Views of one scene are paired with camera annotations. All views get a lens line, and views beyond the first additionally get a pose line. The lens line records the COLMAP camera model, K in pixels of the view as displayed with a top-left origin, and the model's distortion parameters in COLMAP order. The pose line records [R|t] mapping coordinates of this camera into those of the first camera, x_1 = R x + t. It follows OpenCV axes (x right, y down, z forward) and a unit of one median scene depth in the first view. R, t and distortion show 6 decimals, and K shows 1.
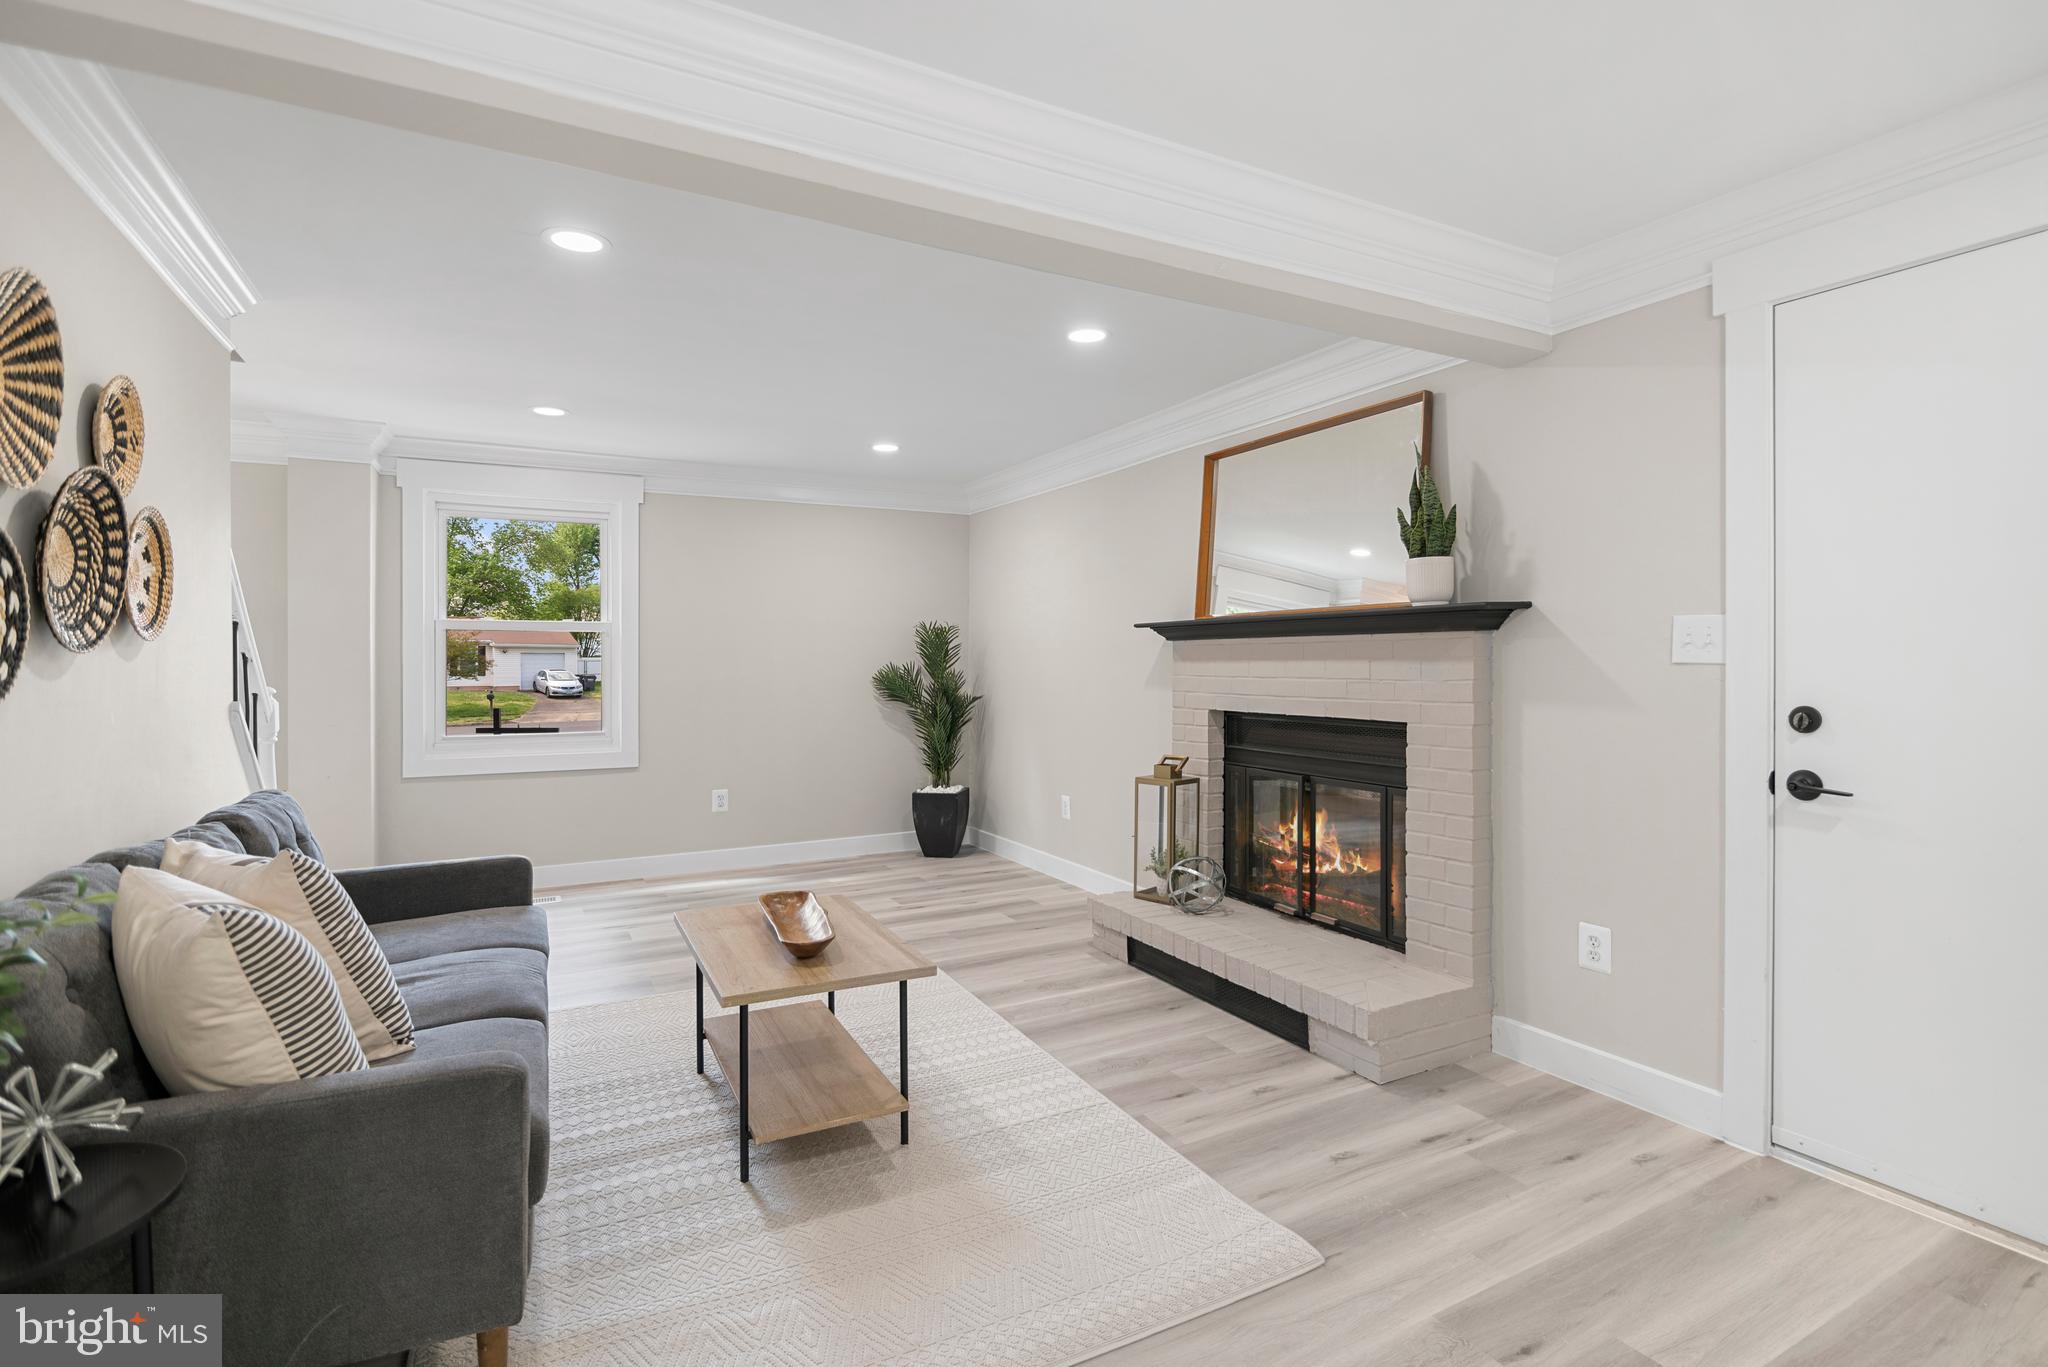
lens RADIAL K [[970.8, 0, 1042.5], [0, 970.8, 658.9], [0, 0, 1]] dist [-0.013154, 0.000548]
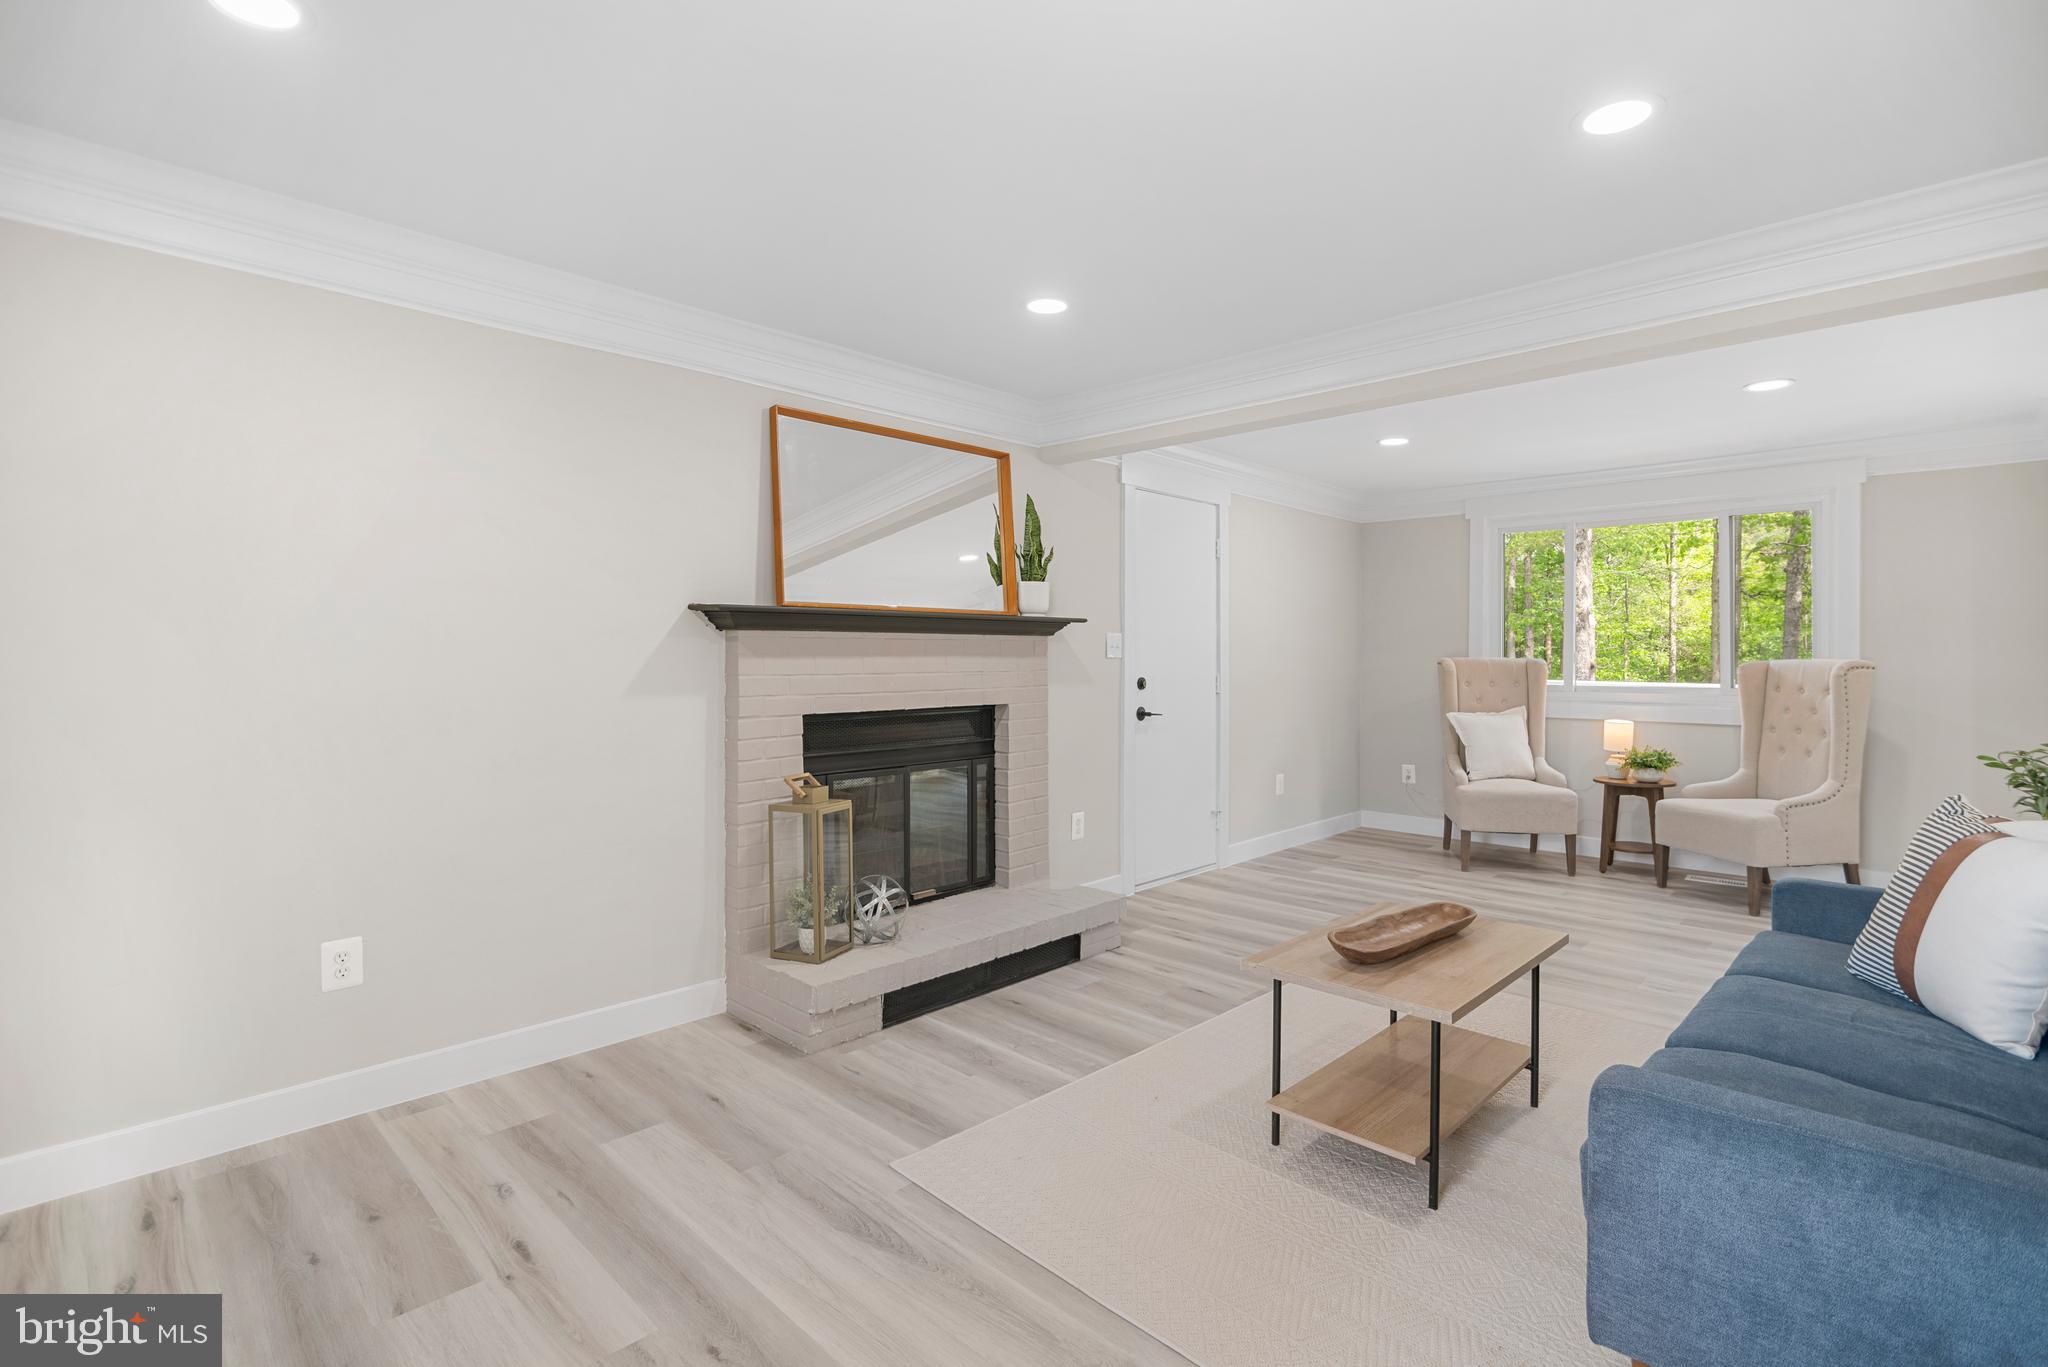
lens RADIAL K [[950.2, 0, 1012.3], [0, 950.2, 656.7], [0, 0, 1]] dist [-0.013306, 0.000660]
pose [[-0.279769, -0.000234, 0.960067, -0.798302], [-0.000580, 1.000000, 0.000075, 0.001320], [-0.960067, -0.000536, -0.279769, 1.261188]]
